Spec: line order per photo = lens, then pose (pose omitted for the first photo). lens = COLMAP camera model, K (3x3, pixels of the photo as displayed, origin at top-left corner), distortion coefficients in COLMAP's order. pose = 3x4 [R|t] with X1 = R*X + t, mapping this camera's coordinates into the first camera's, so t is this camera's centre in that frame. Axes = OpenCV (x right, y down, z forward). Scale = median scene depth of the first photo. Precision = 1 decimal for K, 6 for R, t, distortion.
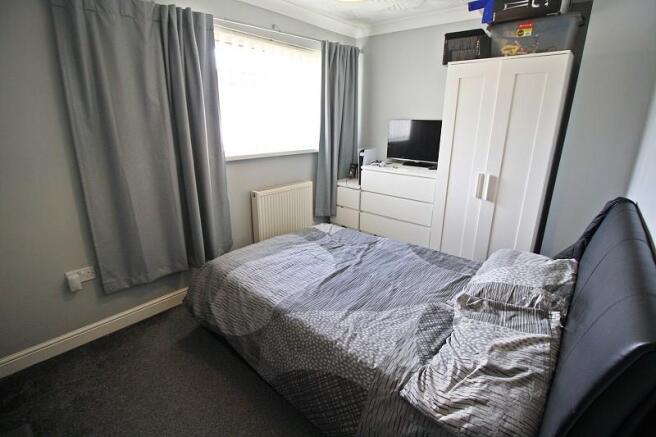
lens RADIAL K [[305.6, 0, 334.0], [0, 305.6, 208.3], [0, 0, 1]] dist [-0.000440, -0.000472]
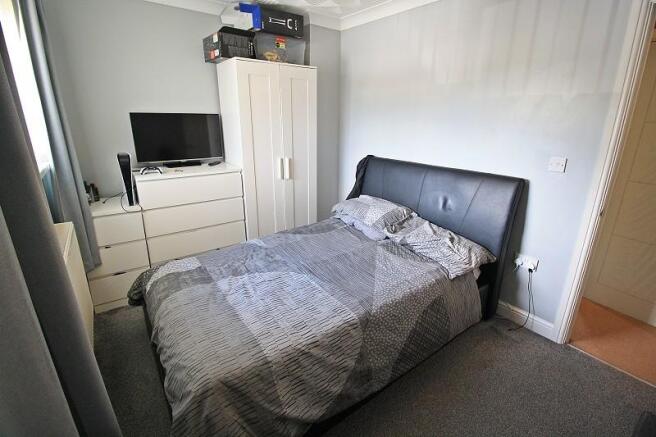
lens RADIAL K [[305.6, 0, 334.0], [0, 305.6, 208.3], [0, 0, 1]] dist [-0.000440, -0.000472]
pose [[0.212700, -0.284866, 0.934671, -0.726642], [0.267425, 0.937008, 0.224721, -0.158083], [-0.939810, 0.202157, 0.275482, 0.565717]]
